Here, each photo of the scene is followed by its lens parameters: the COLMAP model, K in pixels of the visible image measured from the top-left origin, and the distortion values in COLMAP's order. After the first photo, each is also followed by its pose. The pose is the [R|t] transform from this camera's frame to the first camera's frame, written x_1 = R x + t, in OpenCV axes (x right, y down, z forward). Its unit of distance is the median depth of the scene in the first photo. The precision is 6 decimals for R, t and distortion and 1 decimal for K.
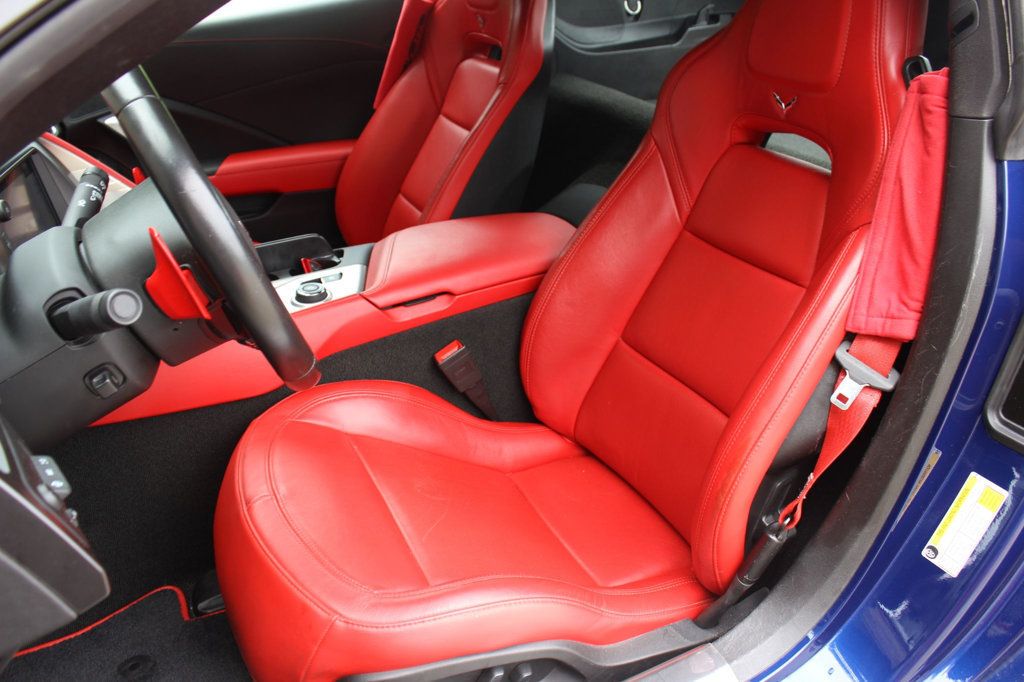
lens RADIAL K [[848.4, 0, 513.7], [0, 848.4, 344.6], [0, 0, 1]] dist [-0.098765, 0.028267]
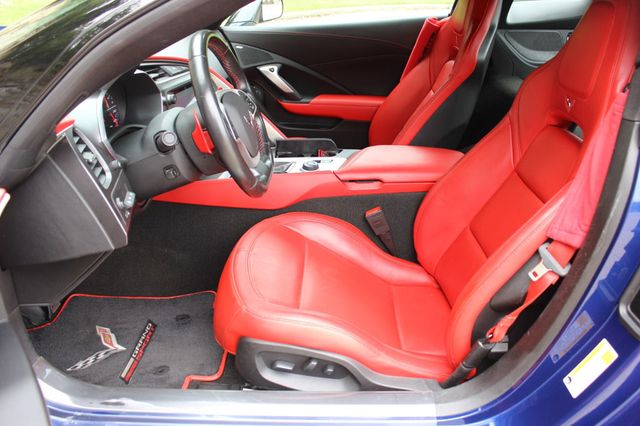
lens RADIAL K [[530.2, 0, 320.4], [0, 530.2, 214.0], [0, 0, 1]] dist [-0.098765, 0.028267]
pose [[0.890947, 0.219316, -0.397636, 0.293056], [-0.231653, 0.972643, 0.017415, 0.020583], [0.390577, 0.076597, 0.917378, -0.109369]]
